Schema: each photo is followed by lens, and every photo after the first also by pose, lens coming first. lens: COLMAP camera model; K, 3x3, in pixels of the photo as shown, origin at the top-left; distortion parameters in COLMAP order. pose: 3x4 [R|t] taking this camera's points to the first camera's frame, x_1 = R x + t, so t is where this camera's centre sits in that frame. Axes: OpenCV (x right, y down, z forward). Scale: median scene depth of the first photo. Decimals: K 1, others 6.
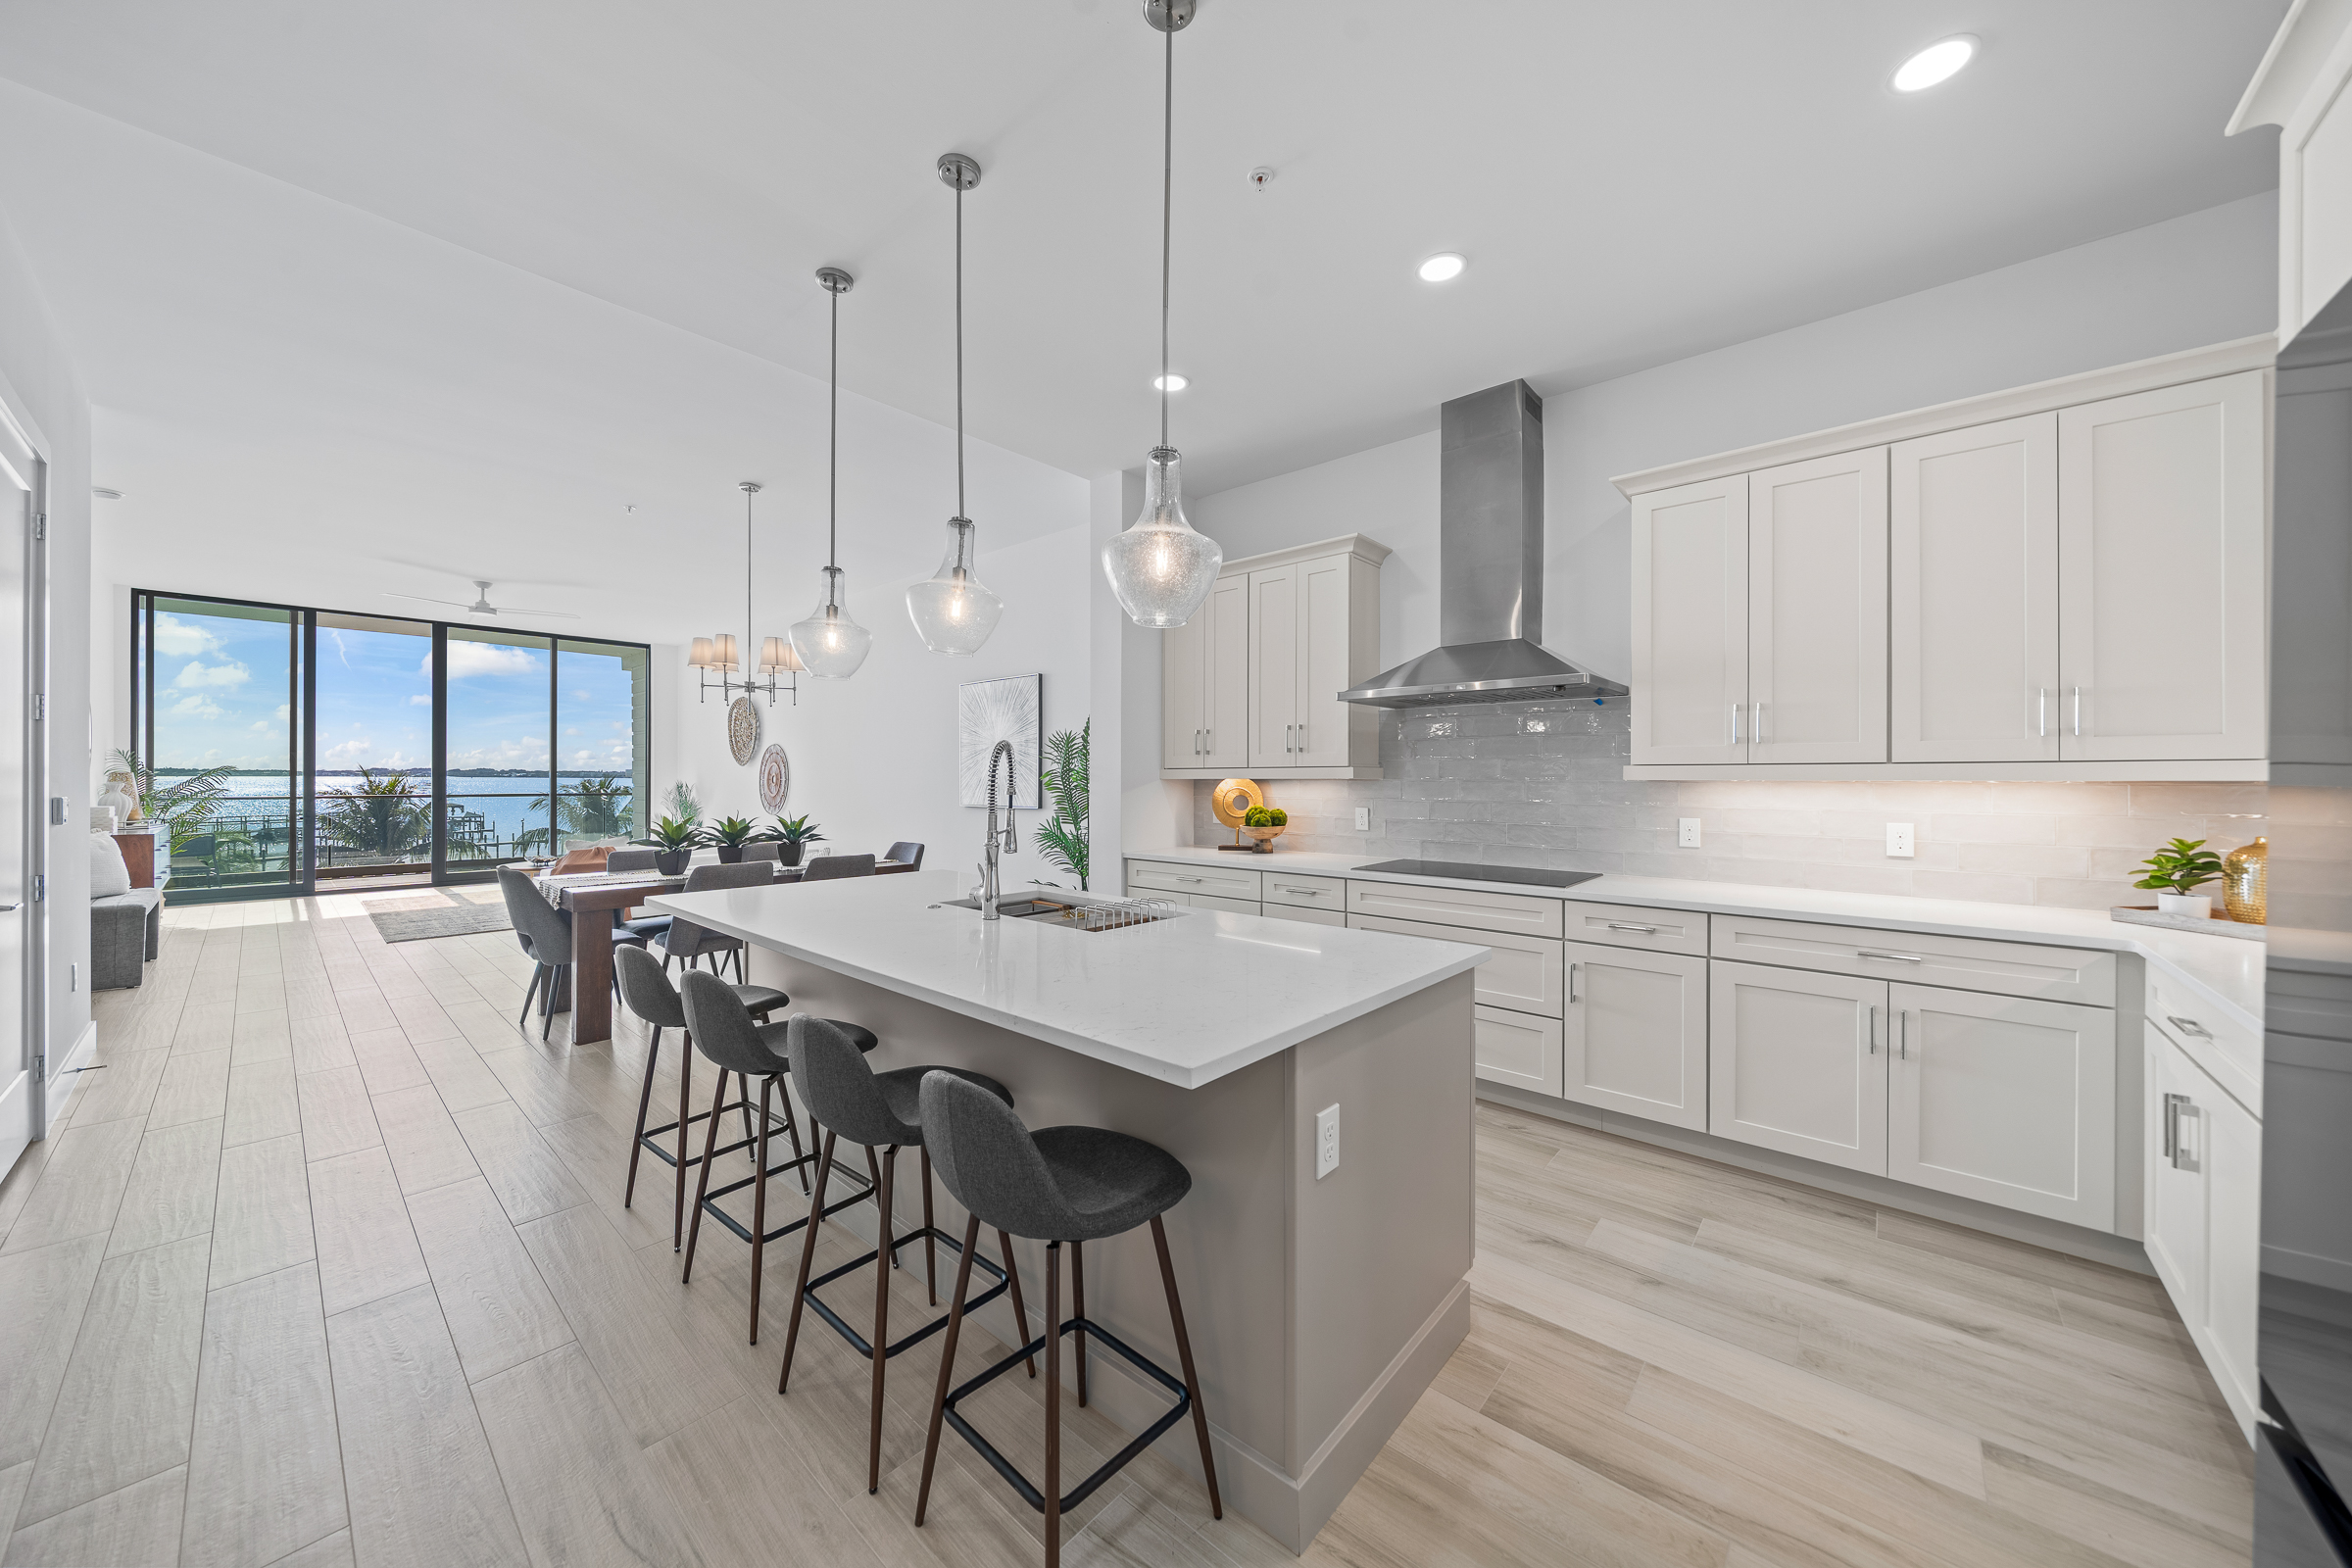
lens RADIAL K [[805.8, 0, 1169.0], [0, 805.8, 778.2], [0, 0, 1]] dist [-0.006819, 0.000036]
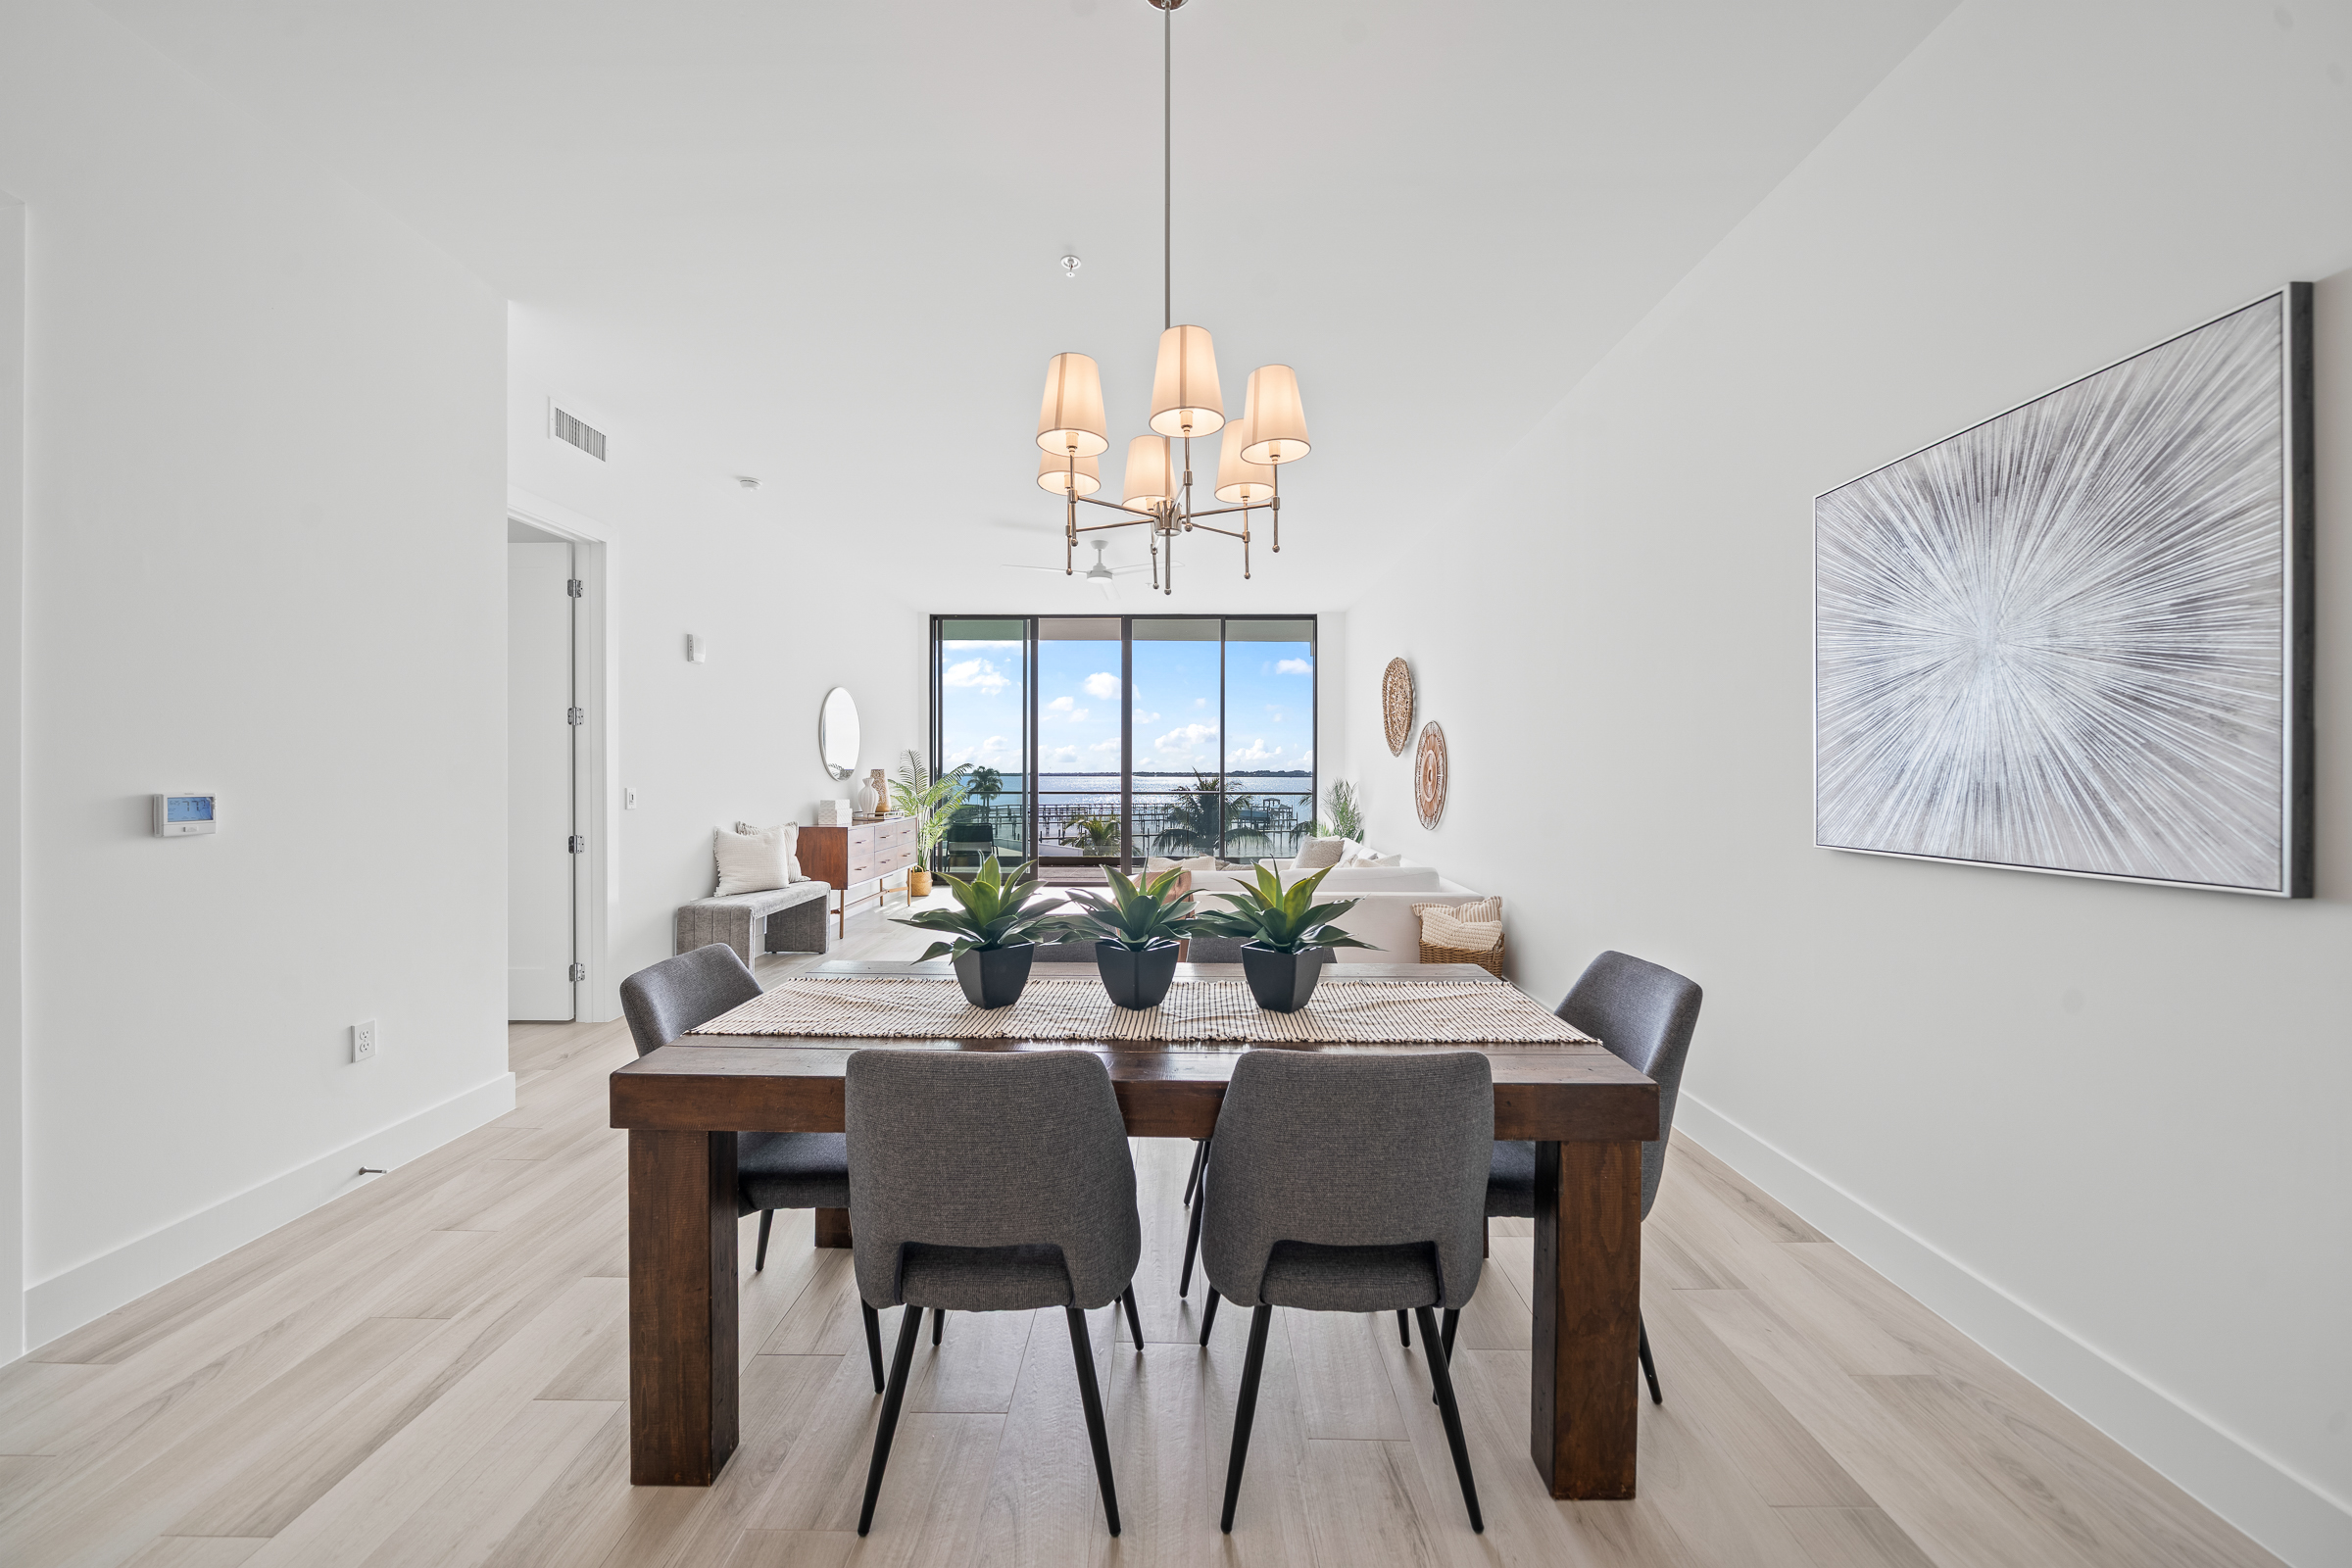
lens RADIAL K [[814.8, 0, 1169.9], [0, 814.8, 779.2], [0, 0, 1]] dist [-0.008893, -0.000050]
pose [[0.651824, 0.001258, -0.758369, -0.149397], [-0.001246, 0.999999, 0.000588, 0.004388], [0.758369, 0.000561, 0.651825, 0.476837]]
